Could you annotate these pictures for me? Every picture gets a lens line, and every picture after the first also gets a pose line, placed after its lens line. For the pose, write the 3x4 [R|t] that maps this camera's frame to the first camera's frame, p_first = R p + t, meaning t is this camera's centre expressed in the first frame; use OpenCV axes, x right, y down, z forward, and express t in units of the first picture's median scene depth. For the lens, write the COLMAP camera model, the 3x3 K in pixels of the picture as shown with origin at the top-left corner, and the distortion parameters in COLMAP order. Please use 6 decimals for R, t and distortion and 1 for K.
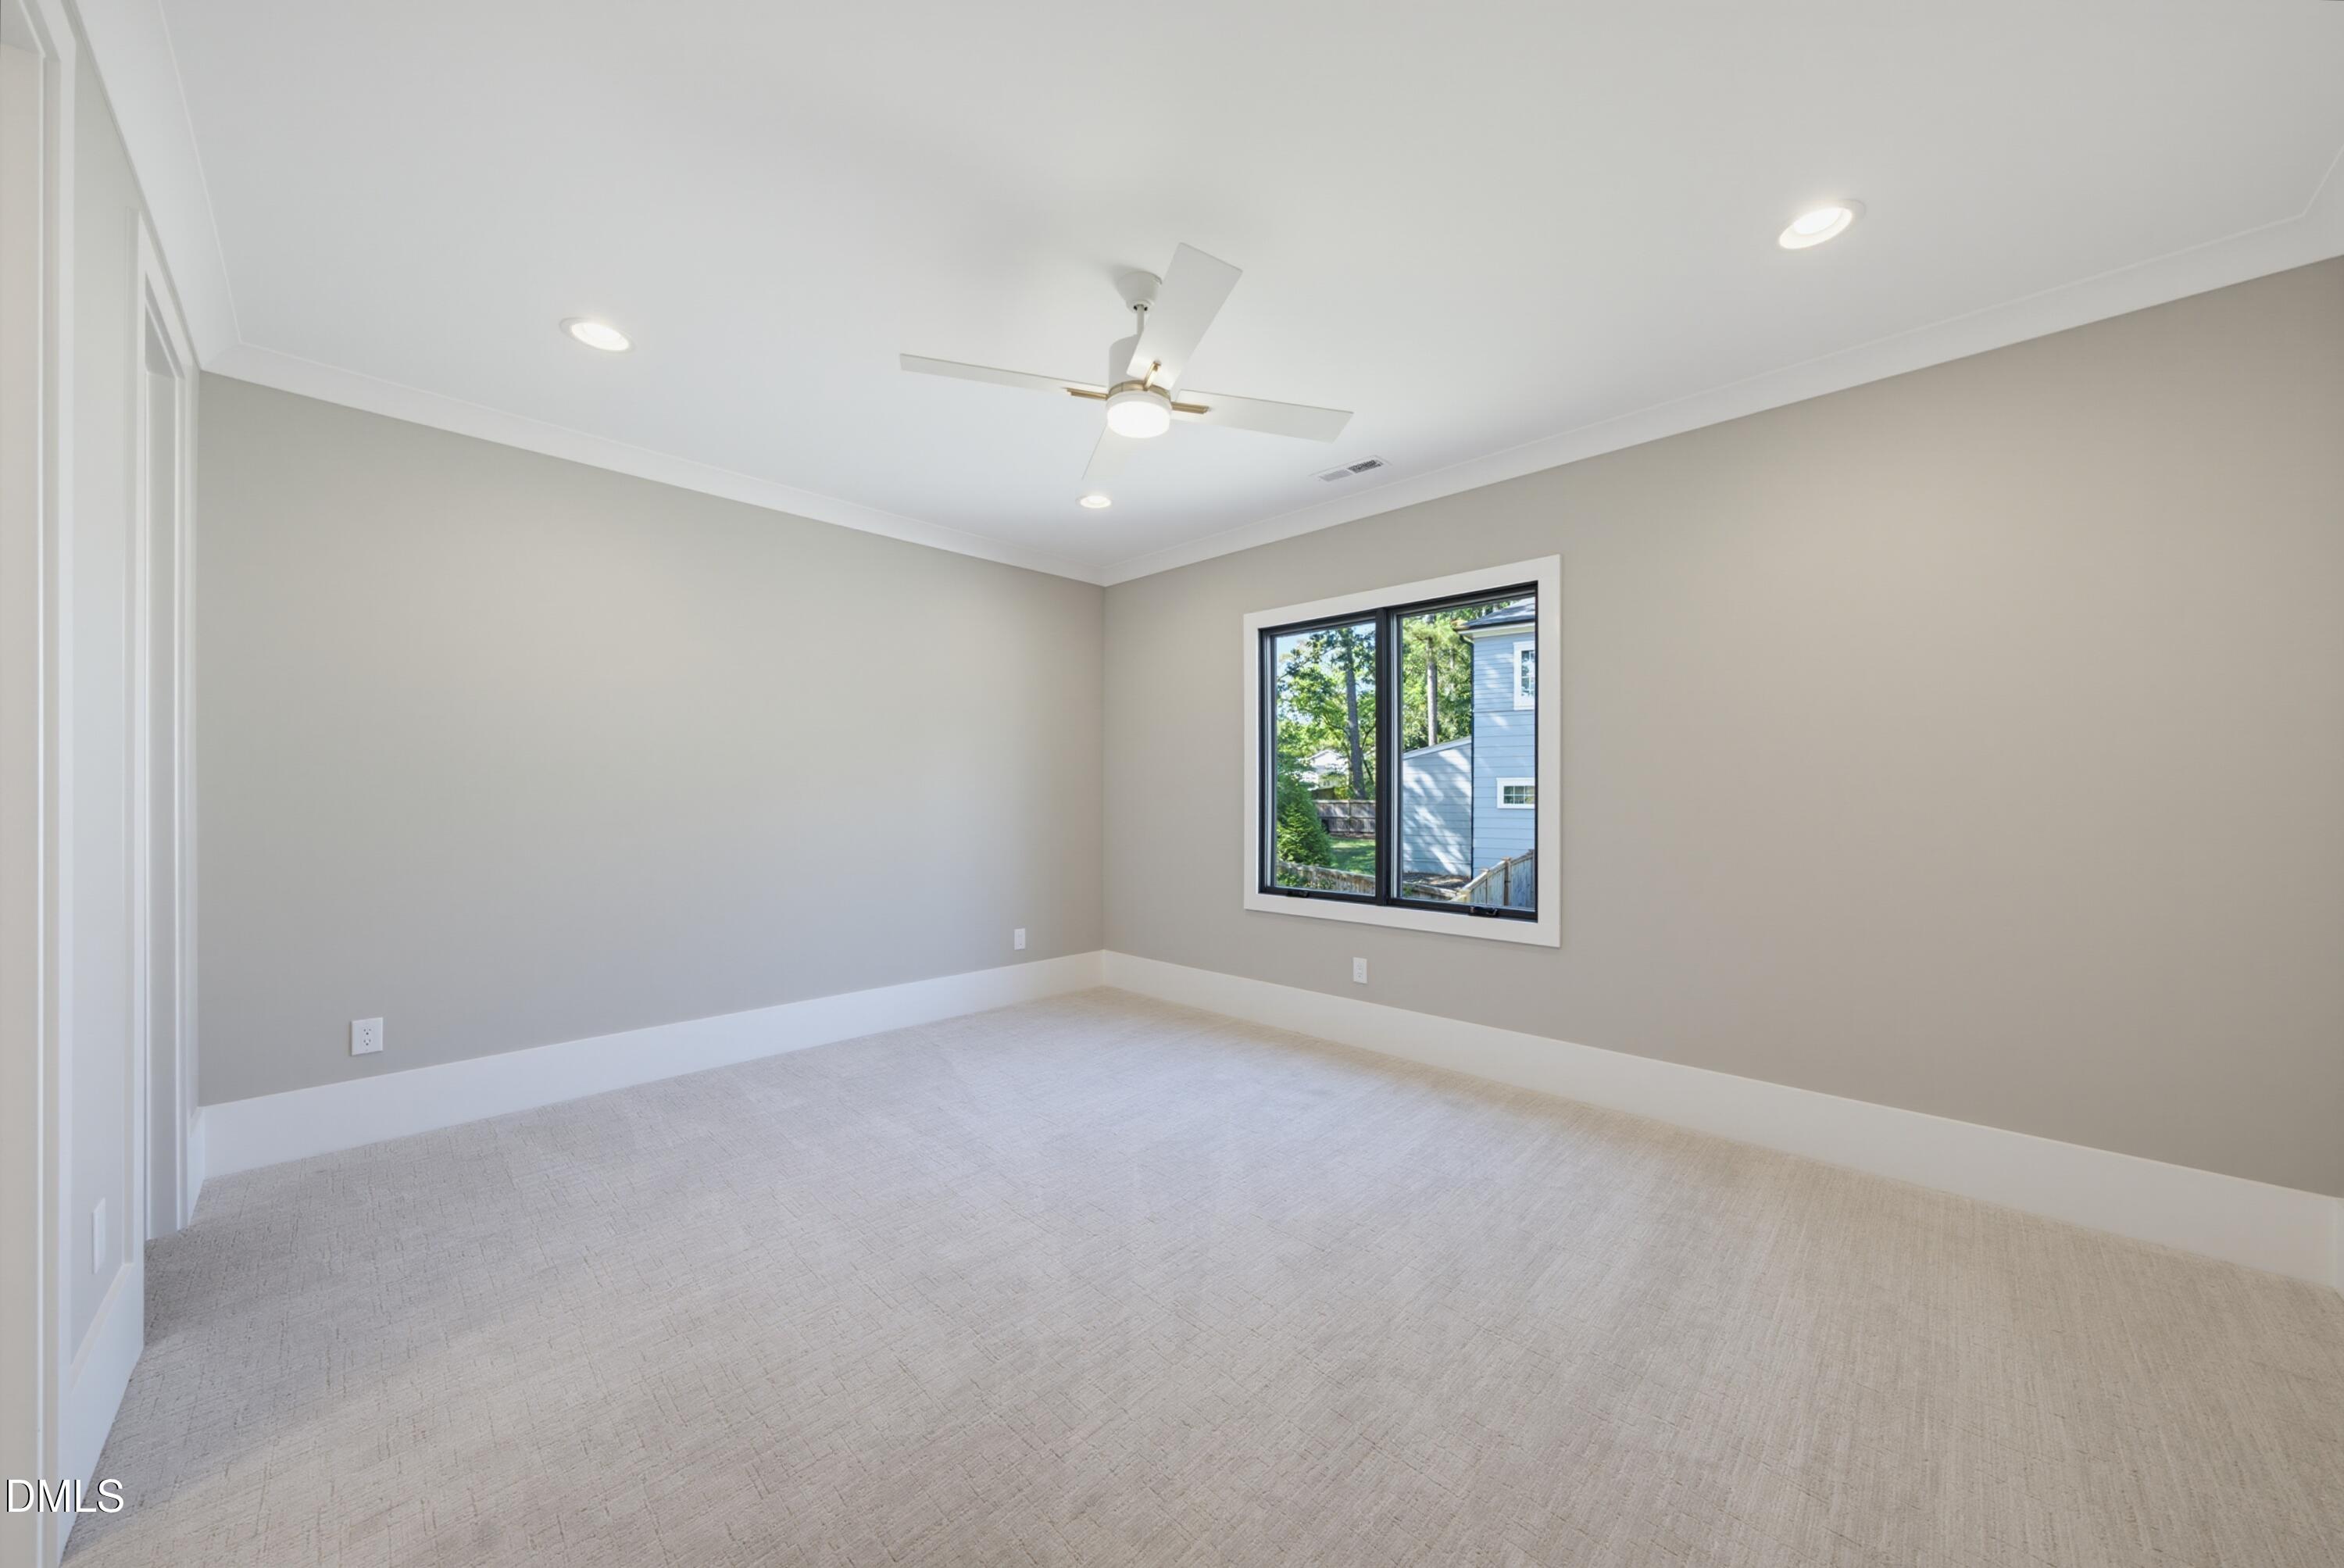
lens RADIAL K [[819.3, 0, 1178.4], [0, 819.3, 803.9], [0, 0, 1]] dist [-0.056171, 0.028602]
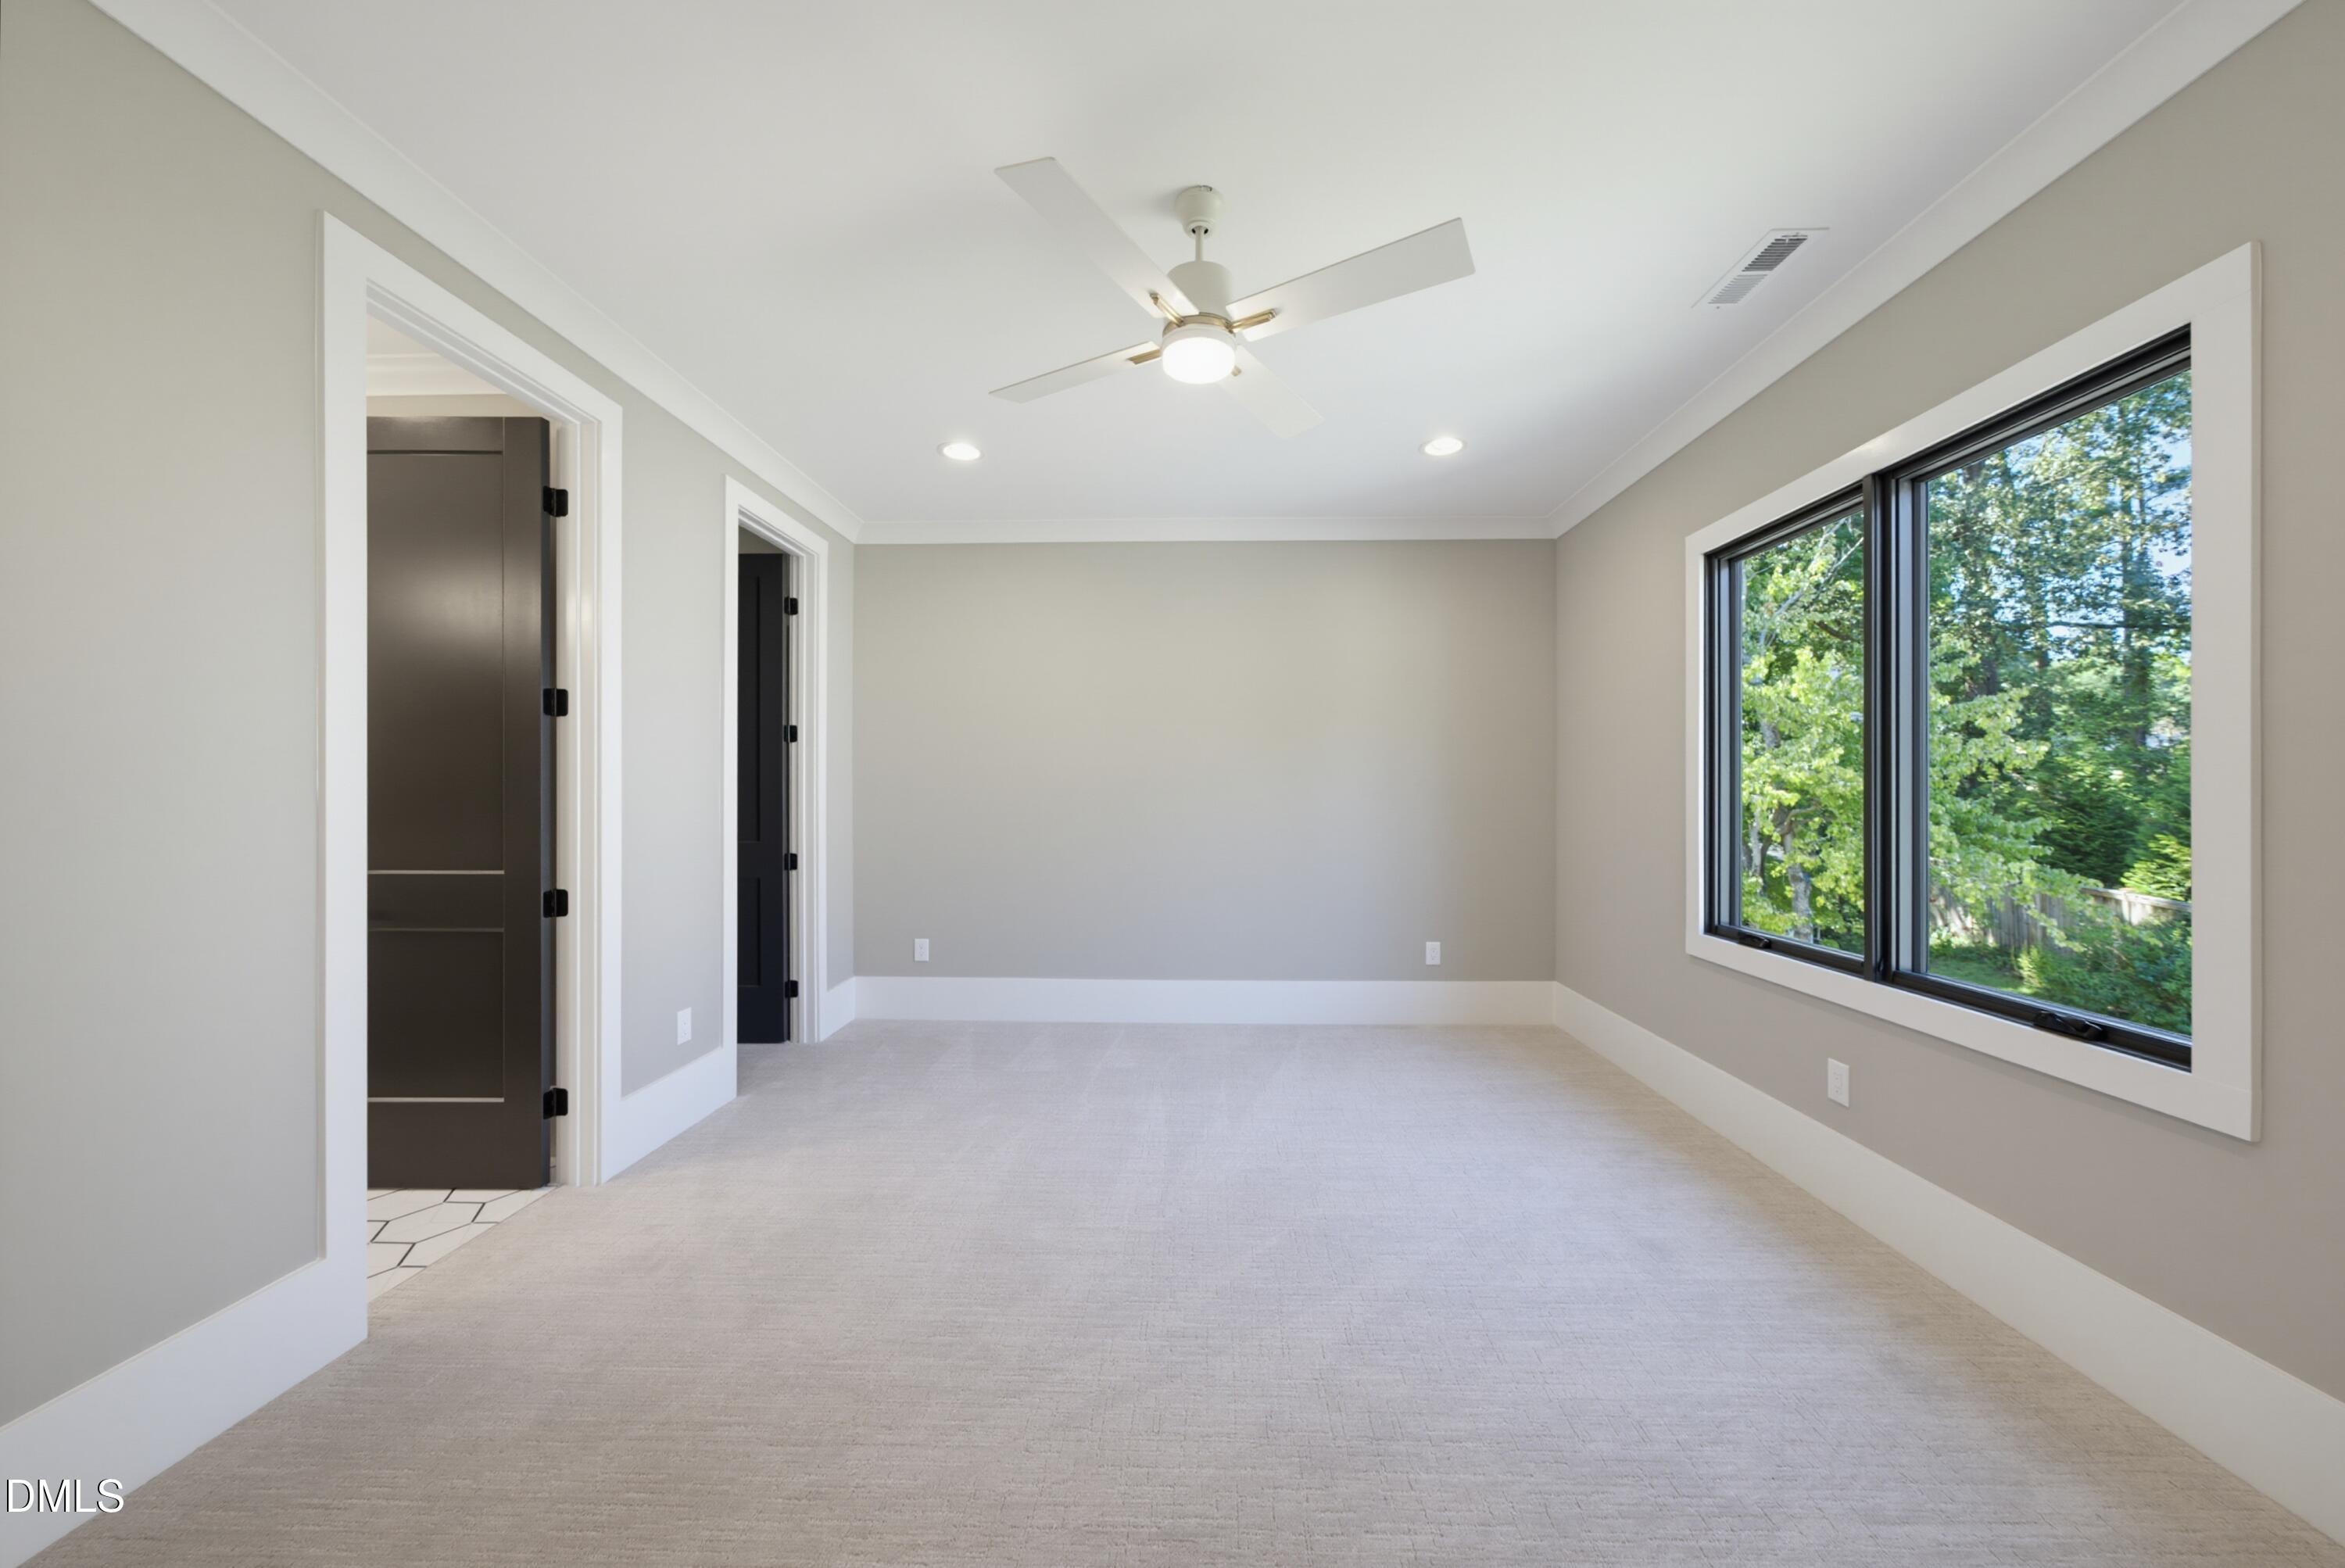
lens RADIAL K [[802.0, 0, 1171.8], [0, 802.0, 799.1], [0, 0, 1]] dist [-0.005771, 0.000221]
pose [[0.676101, 0.004599, -0.736794, 0.325726], [-0.007745, 0.999970, -0.000865, -0.001943], [0.736768, 0.006292, 0.676116, 0.231302]]
